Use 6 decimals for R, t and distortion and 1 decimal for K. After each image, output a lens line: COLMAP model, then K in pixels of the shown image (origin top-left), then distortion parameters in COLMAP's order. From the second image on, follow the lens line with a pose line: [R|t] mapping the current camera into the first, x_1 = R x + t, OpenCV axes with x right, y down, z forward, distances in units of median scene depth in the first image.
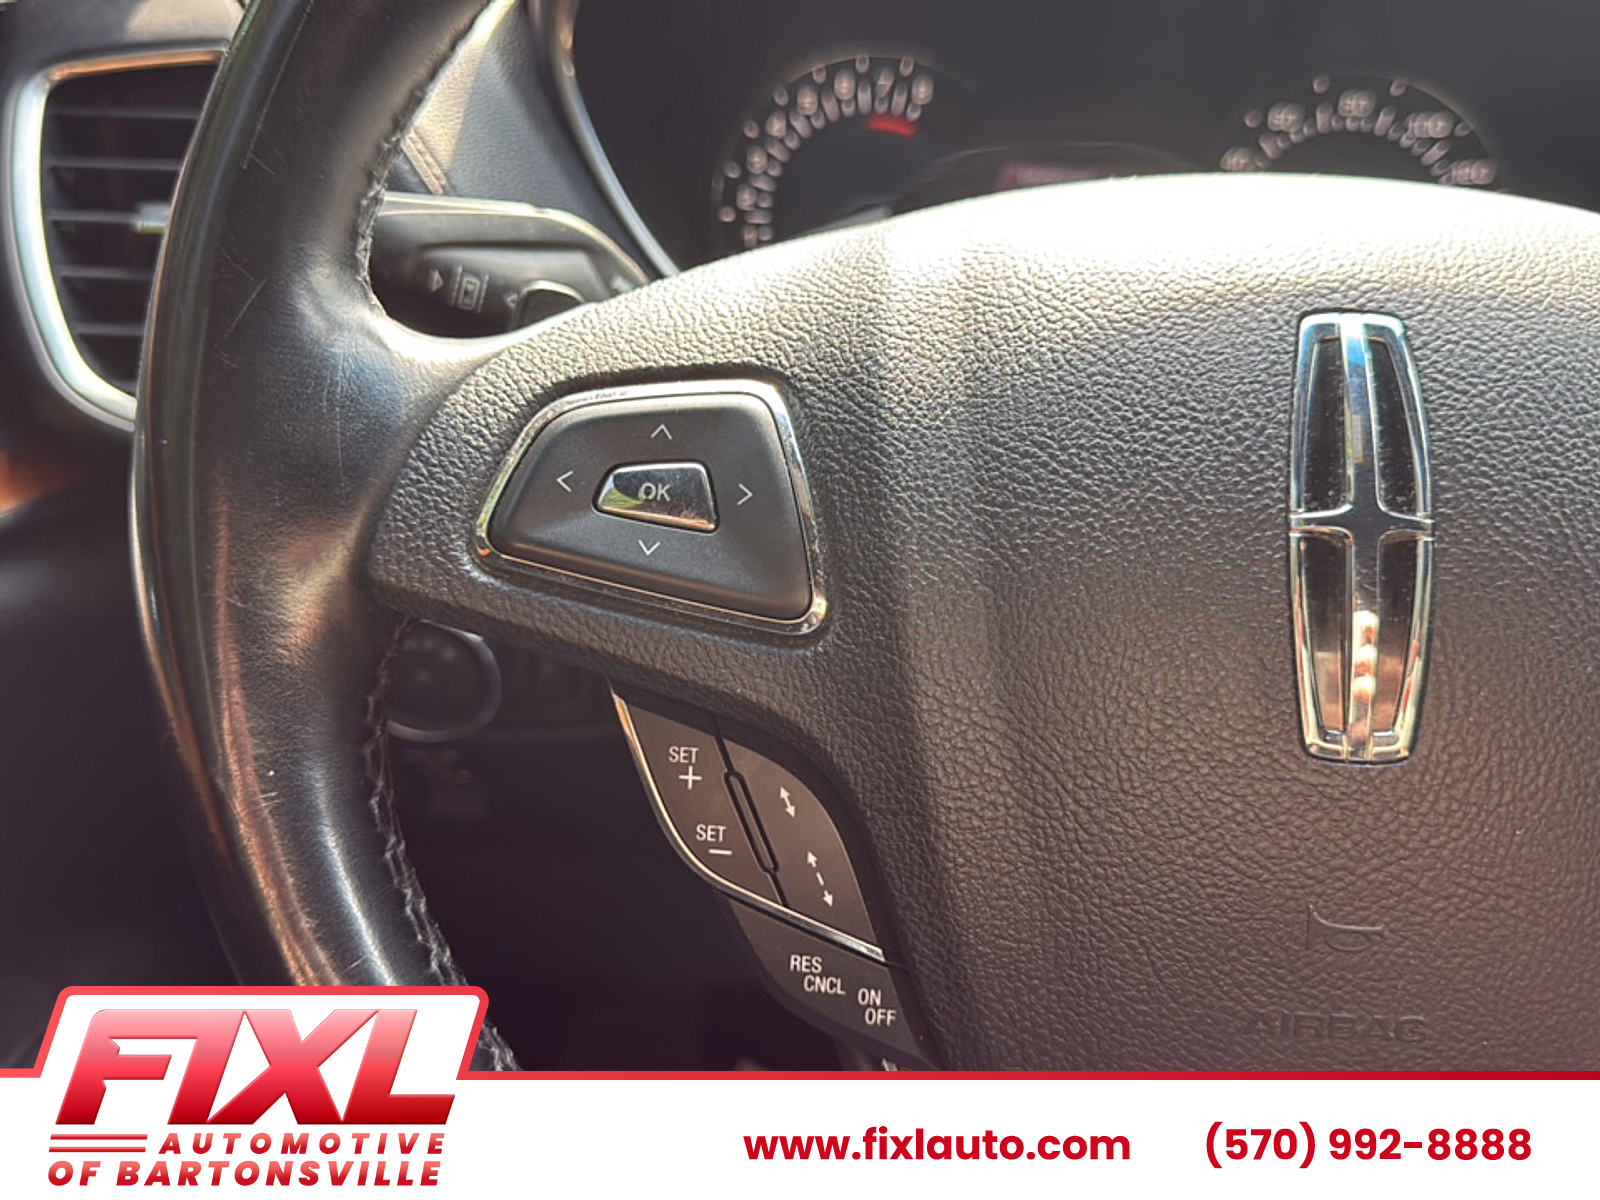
lens RADIAL K [[1441.1, 0, 799.0], [0, 1441.1, 653.5], [0, 0, 1]] dist [0.045540, -0.137139]
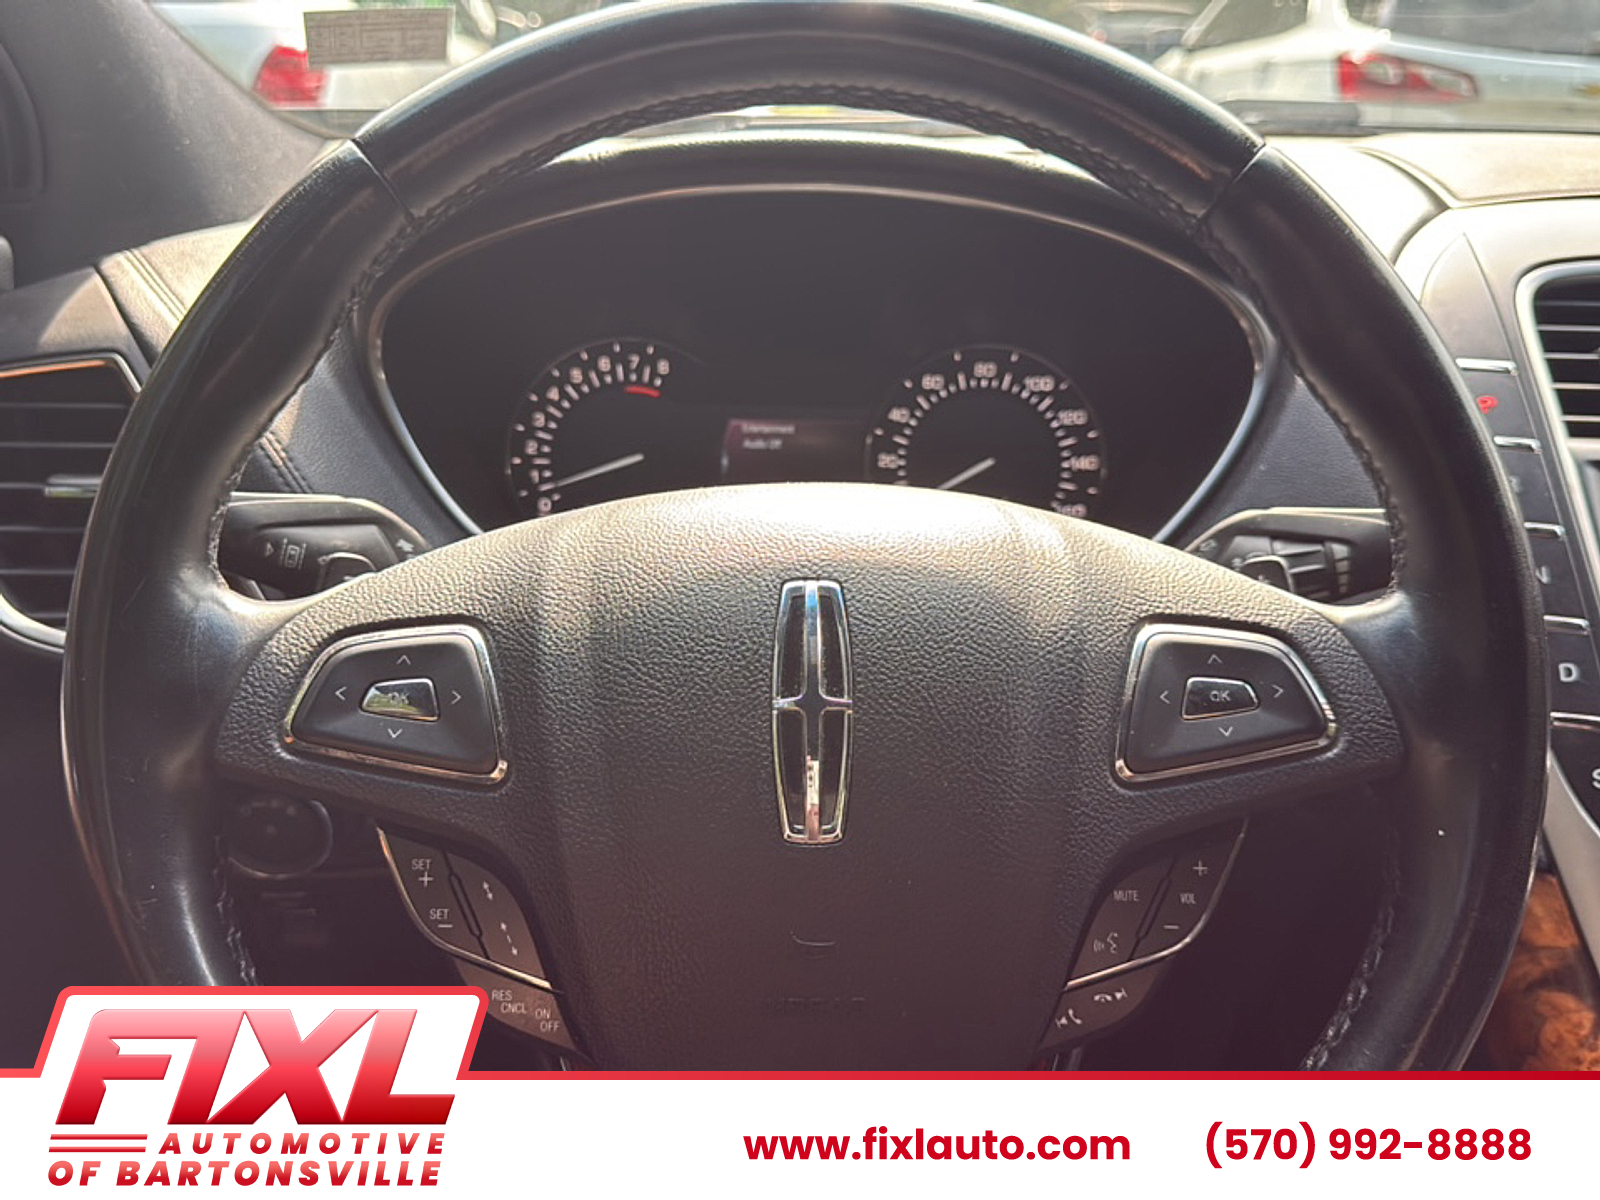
lens RADIAL K [[1441.1, 0, 806.0], [0, 1441.1, 641.1], [0, 0, 1]] dist [0.045540, -0.137139]
pose [[0.996313, -0.034194, 0.078686, 0.229112], [0.042573, 0.993304, -0.107397, 0.016718], [-0.074487, 0.110351, 0.991098, -0.637353]]
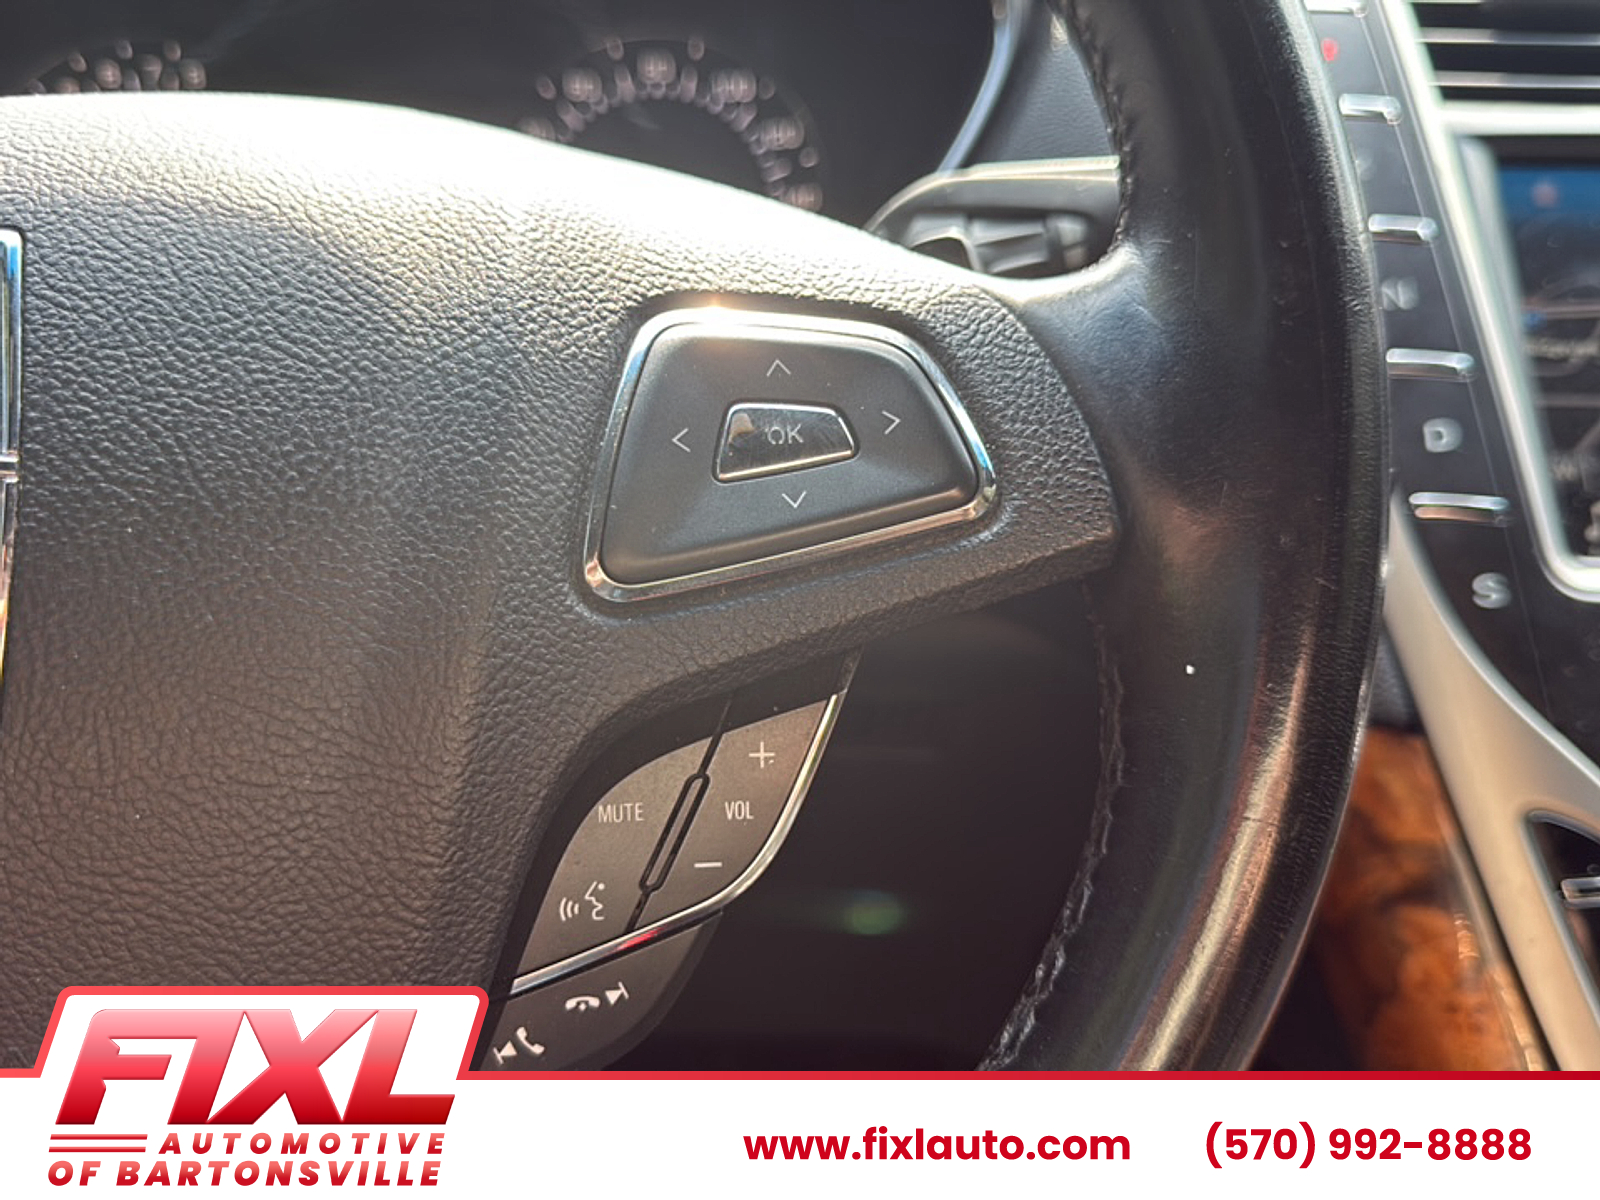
lens RADIAL K [[1441.1, 0, 824.9], [0, 1441.1, 648.1], [0, 0, 1]] dist [0.045540, -0.137139]
pose [[0.986024, -0.082723, 0.144613, 0.707579], [0.086514, 0.996048, -0.020110, 0.070482], [-0.142378, 0.032340, 0.989284, 0.091866]]
